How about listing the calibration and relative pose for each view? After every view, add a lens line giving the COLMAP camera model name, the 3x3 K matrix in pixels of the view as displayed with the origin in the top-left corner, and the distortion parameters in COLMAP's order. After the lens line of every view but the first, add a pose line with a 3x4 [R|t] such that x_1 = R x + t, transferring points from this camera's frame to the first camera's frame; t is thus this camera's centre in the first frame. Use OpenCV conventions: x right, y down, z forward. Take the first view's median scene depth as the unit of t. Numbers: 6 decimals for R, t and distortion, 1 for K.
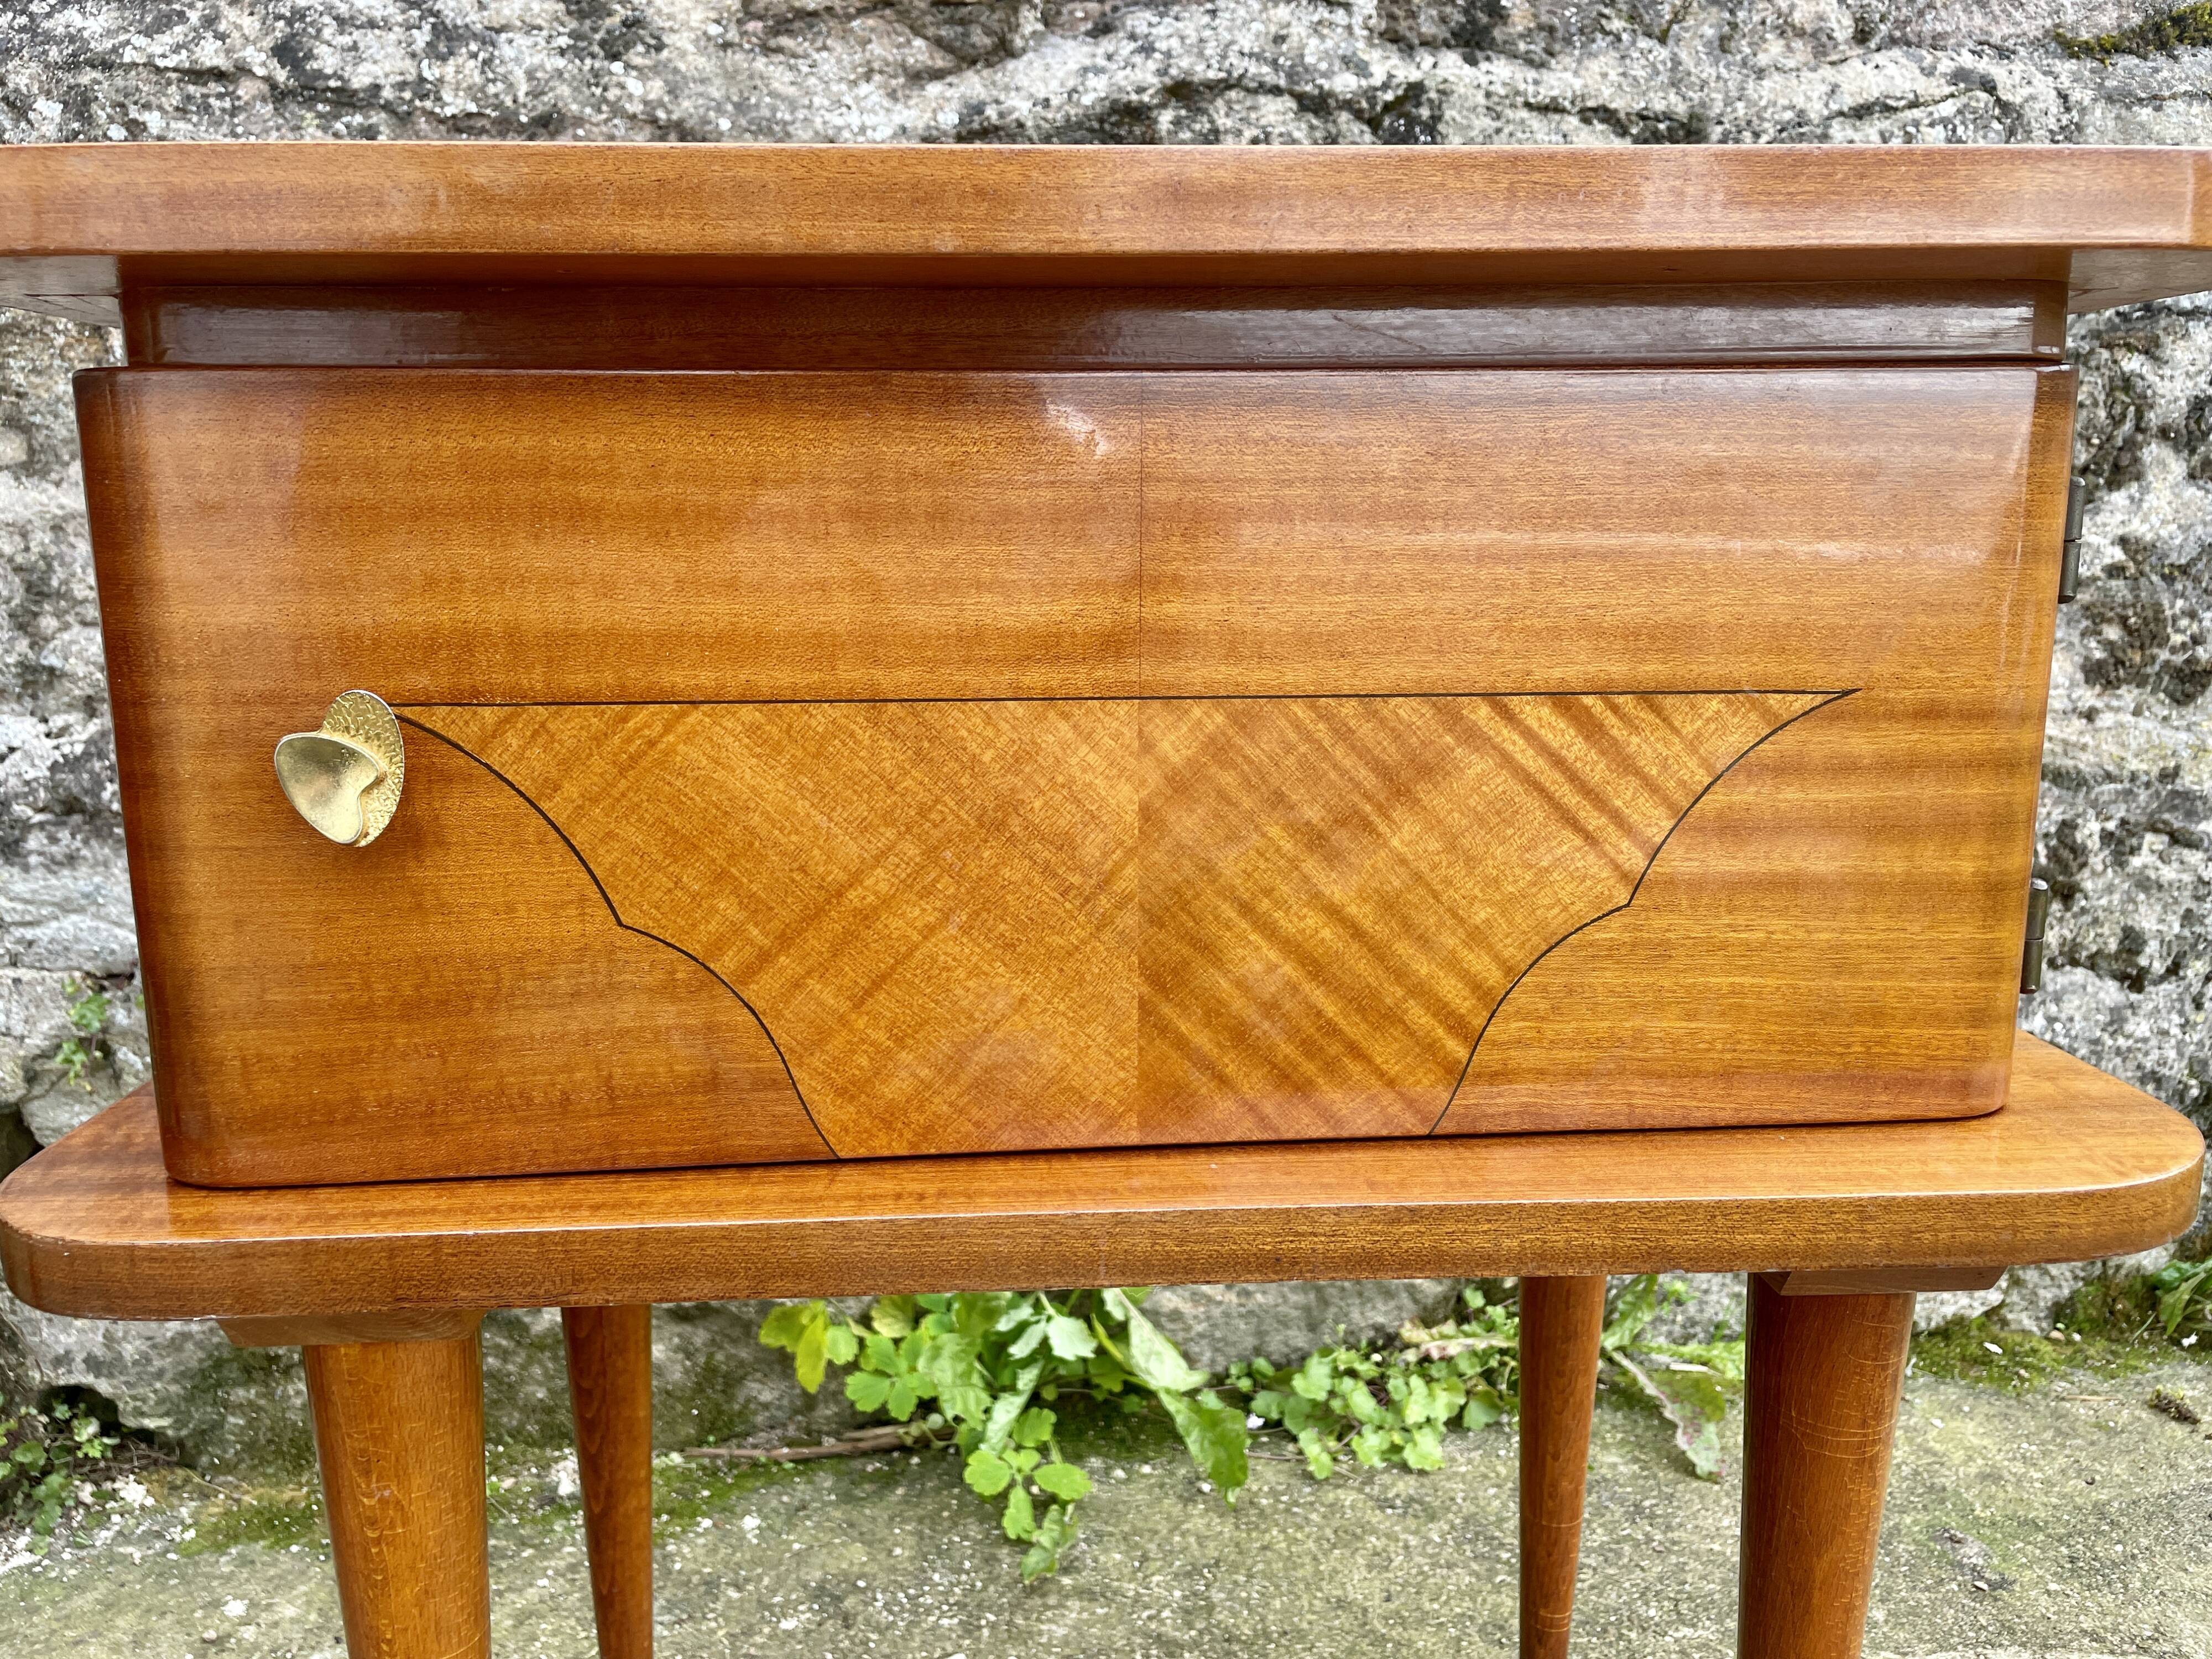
lens RADIAL K [[1675.3, 0, 1104.8], [0, 1675.3, 842.6], [0, 0, 1]] dist [0.085285, -0.117970]
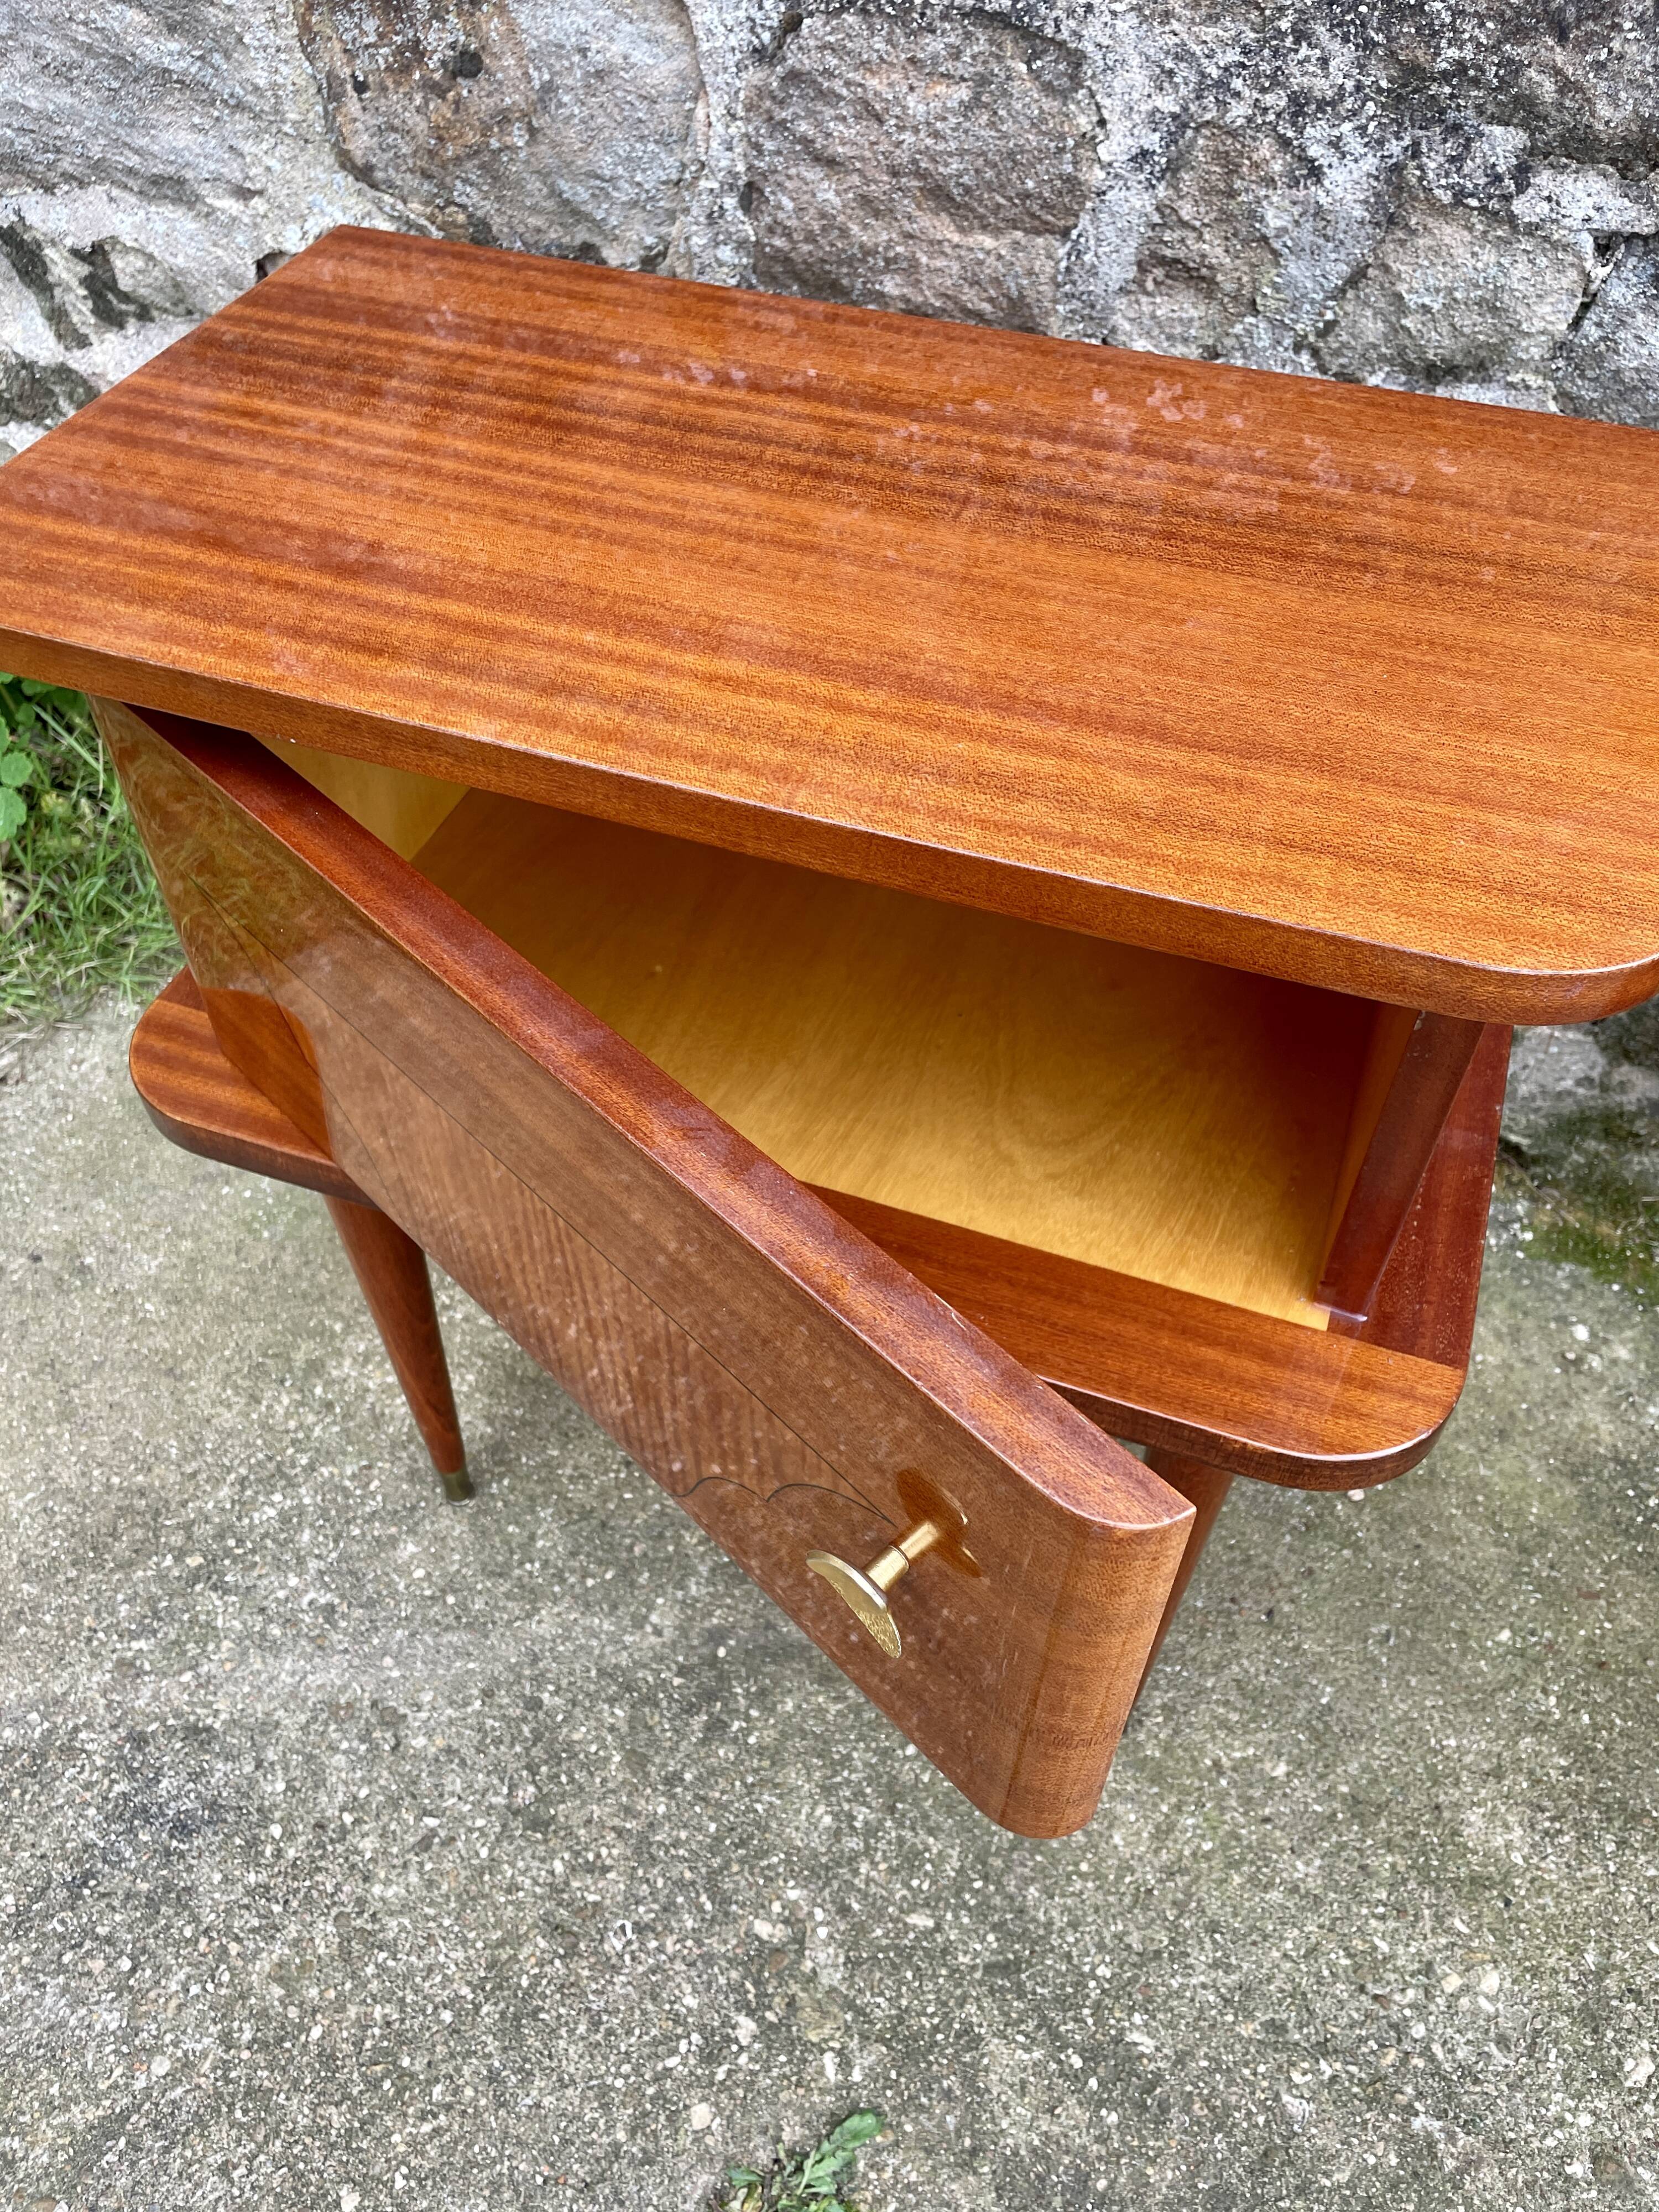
lens RADIAL K [[1675.3, 0, 815.3], [0, 1675.3, 1119.0], [0, 0, 1]] dist [0.085285, -0.117970]
pose [[0.834761, 0.412423, -0.364803, -0.574253], [-0.117763, 0.780938, 0.613407, -0.391426], [0.537871, -0.469088, 0.700465, -0.142917]]
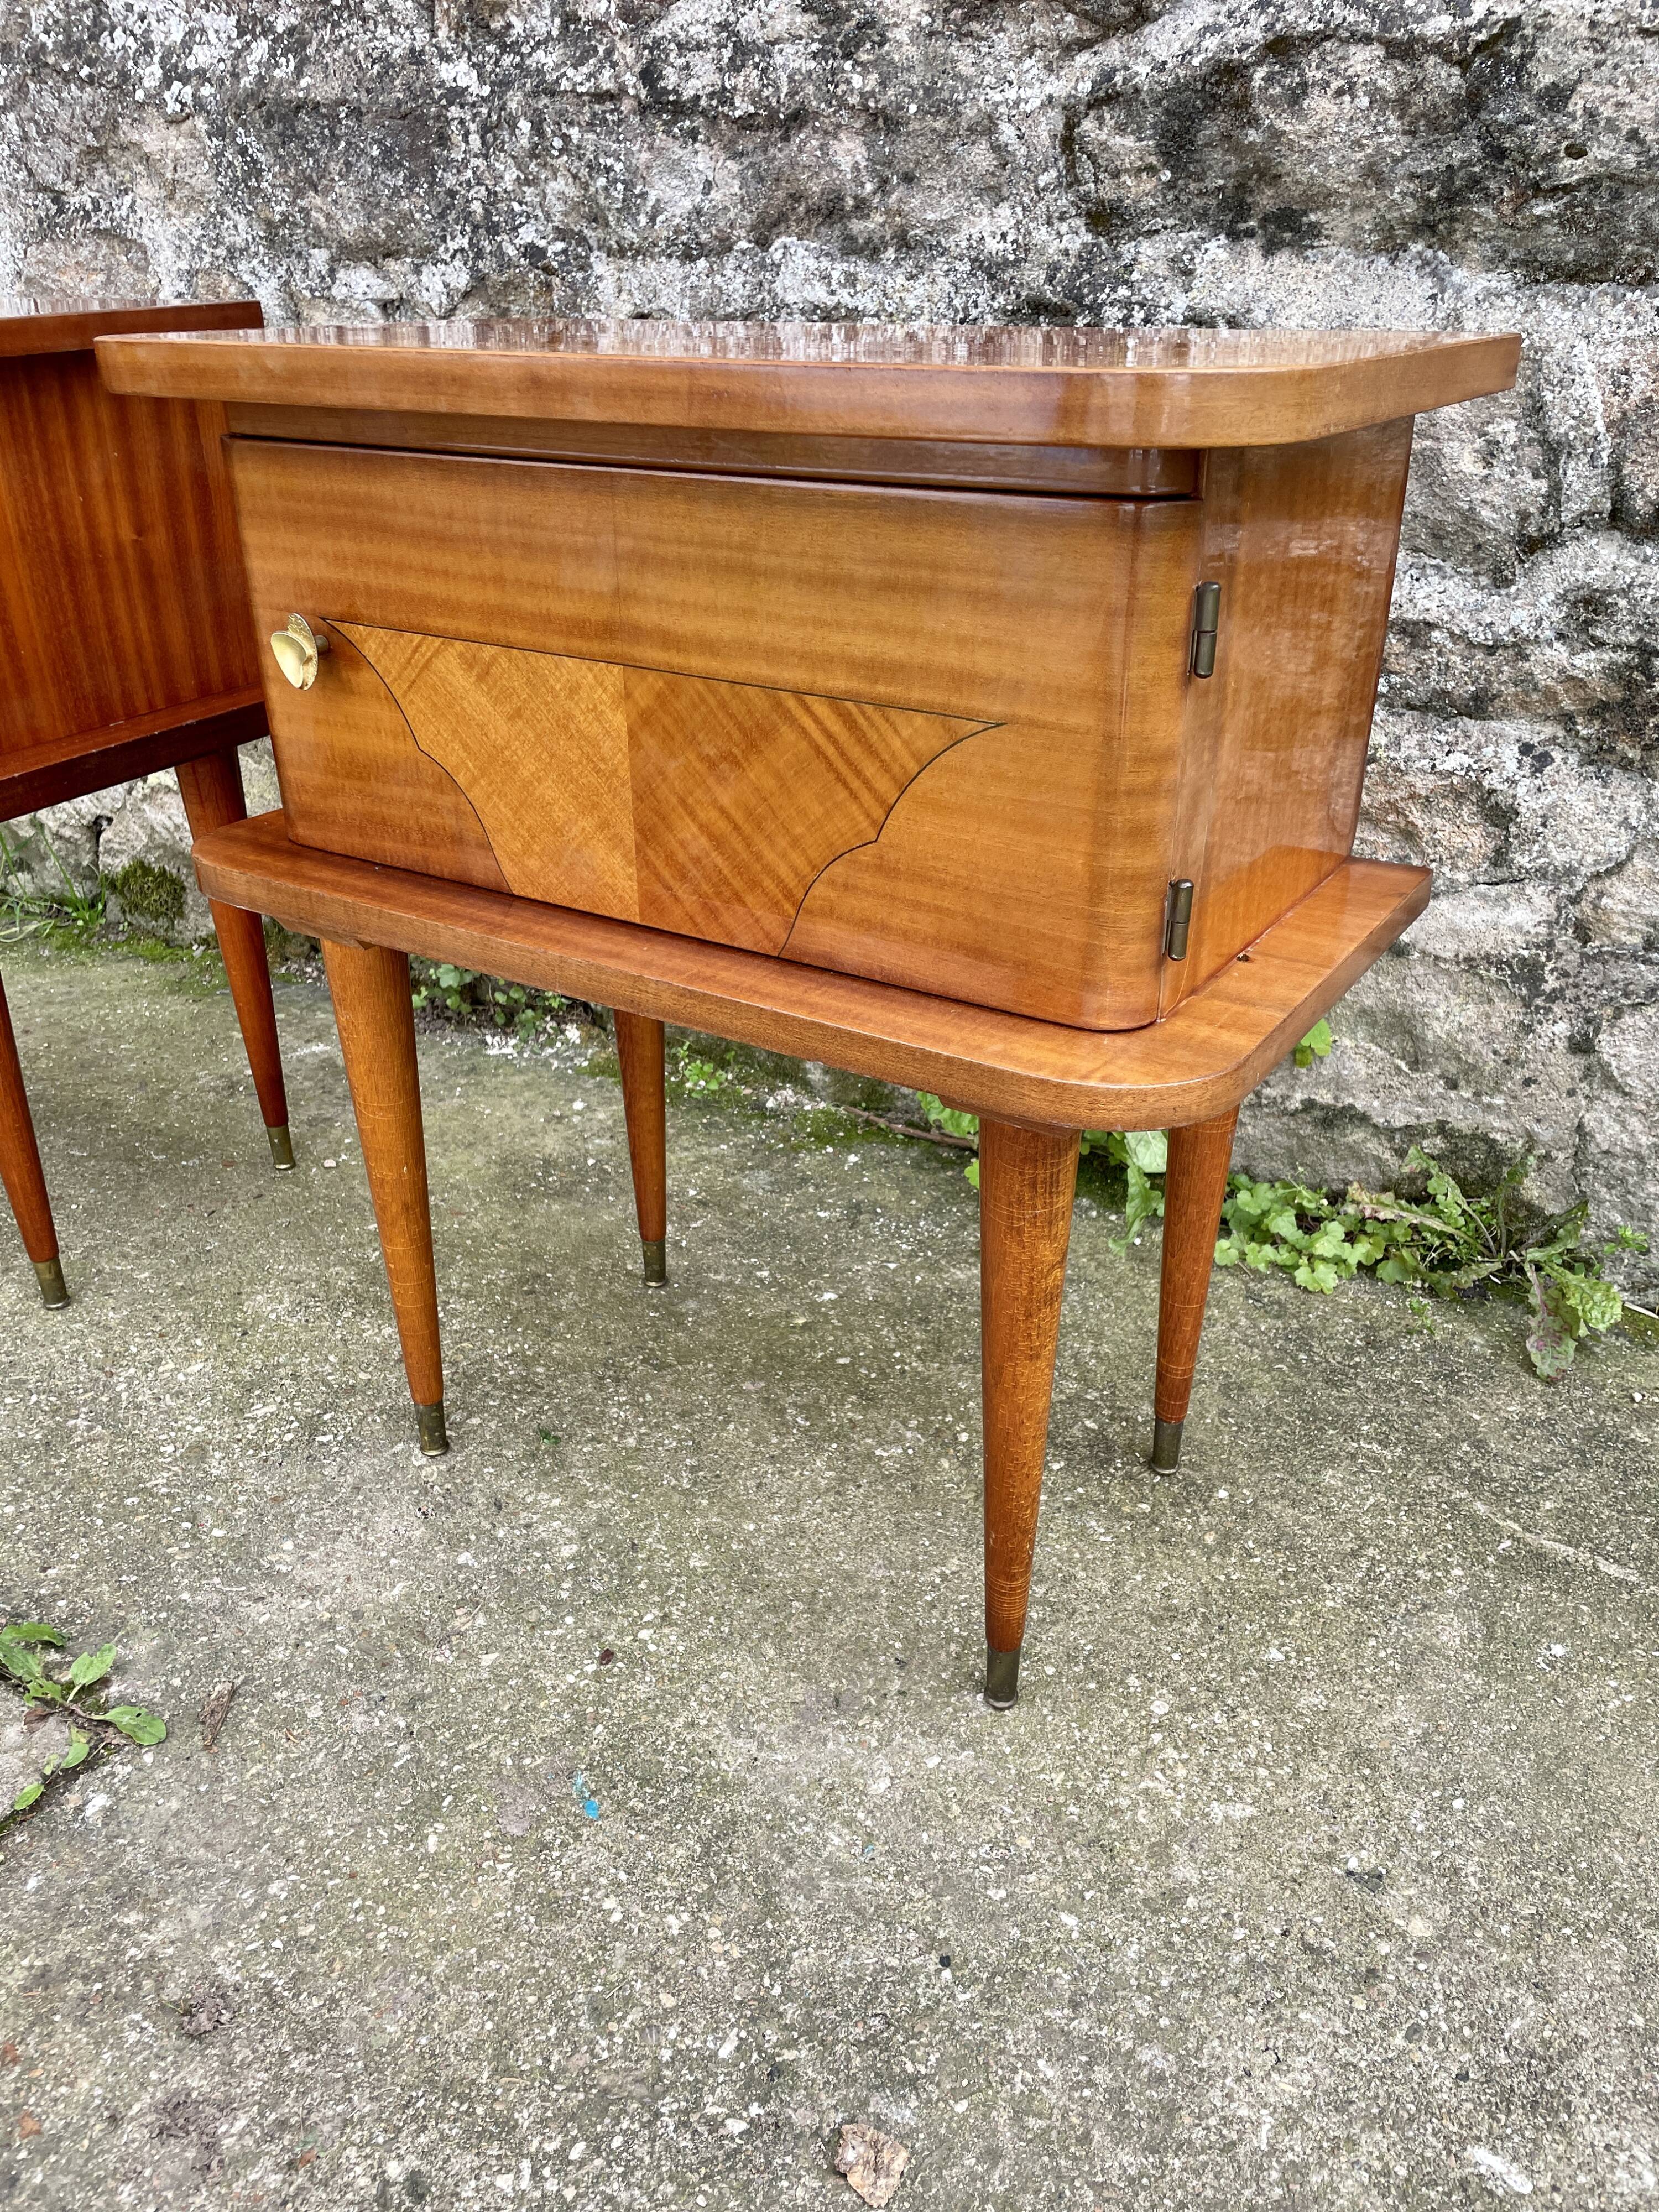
lens RADIAL K [[1675.3, 0, 850.2], [0, 1675.3, 1119.8], [0, 0, 1]] dist [0.085285, -0.117970]
pose [[0.783339, 0.286661, -0.551547, 0.625014], [-0.117692, 0.939661, 0.321227, -0.111257], [0.610351, -0.186717, 0.769811, -0.139202]]
